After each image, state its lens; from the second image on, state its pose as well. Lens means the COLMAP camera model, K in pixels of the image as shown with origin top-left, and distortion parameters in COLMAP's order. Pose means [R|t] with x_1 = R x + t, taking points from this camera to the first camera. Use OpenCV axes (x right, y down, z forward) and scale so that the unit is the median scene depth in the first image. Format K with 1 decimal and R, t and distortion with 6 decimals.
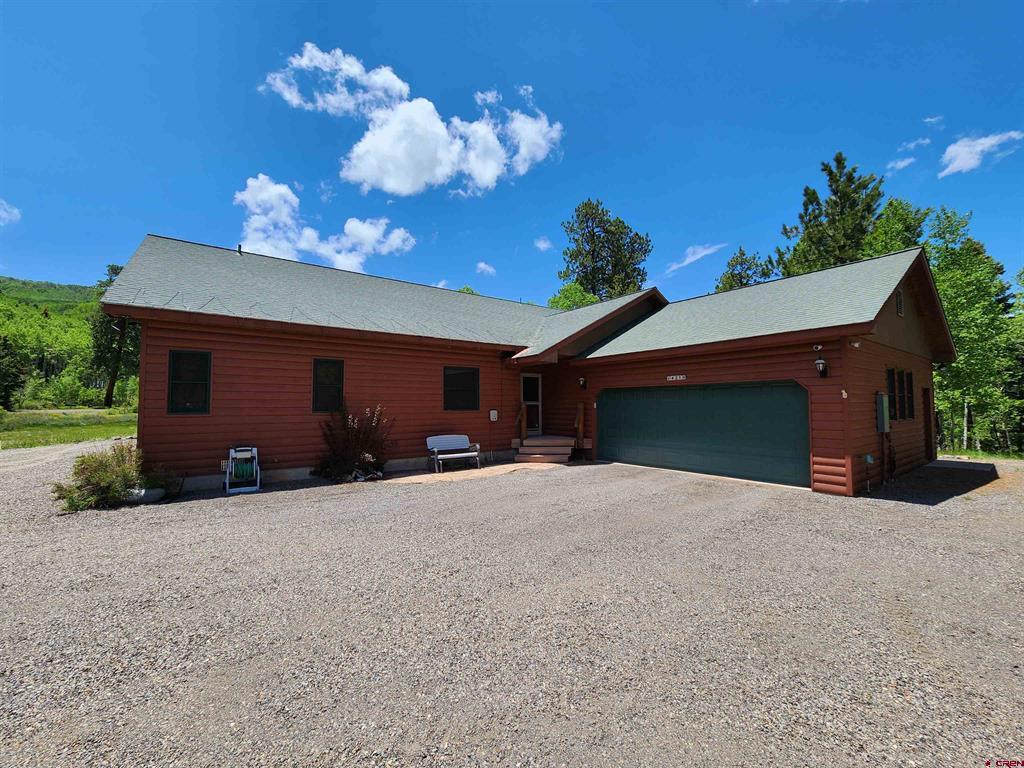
lens RADIAL K [[418.1, 0, 513.5], [0, 418.1, 385.5], [0, 0, 1]] dist [-0.004726, 0.000323]
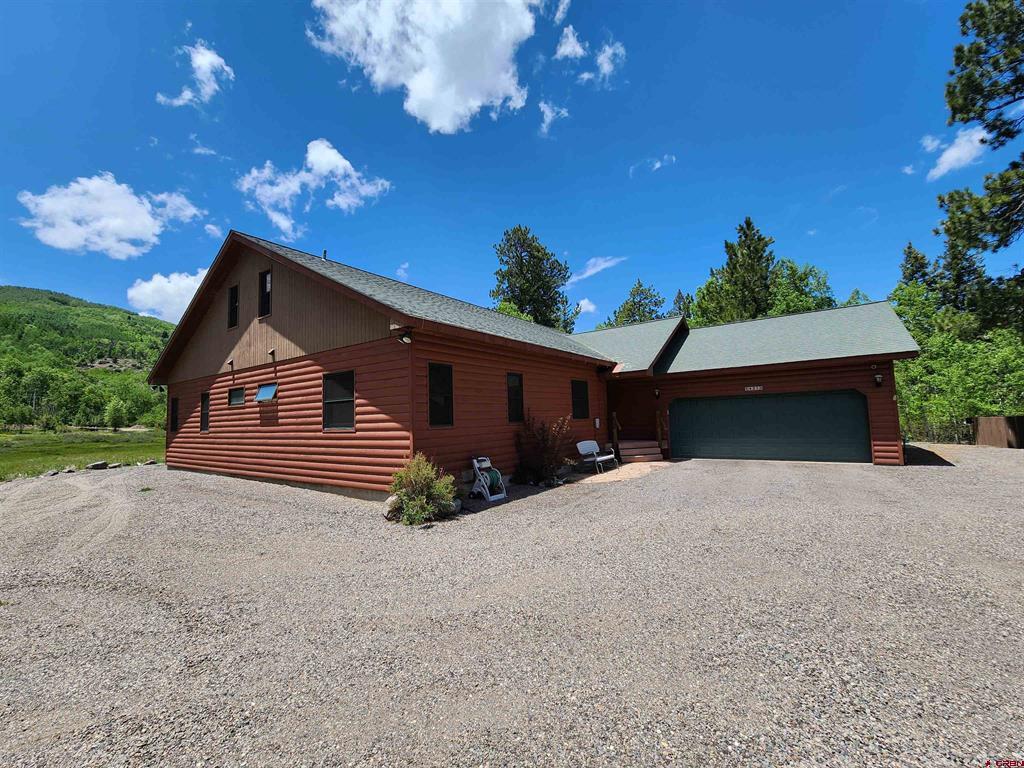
lens RADIAL K [[418.1, 0, 508.0], [0, 418.1, 384.2], [0, 0, 1]] dist [-0.004726, 0.000323]
pose [[0.953399, -0.002915, 0.301700, -0.620428], [0.014409, 0.999252, -0.035880, 0.003644], [-0.301369, 0.038555, 0.952728, -0.009960]]
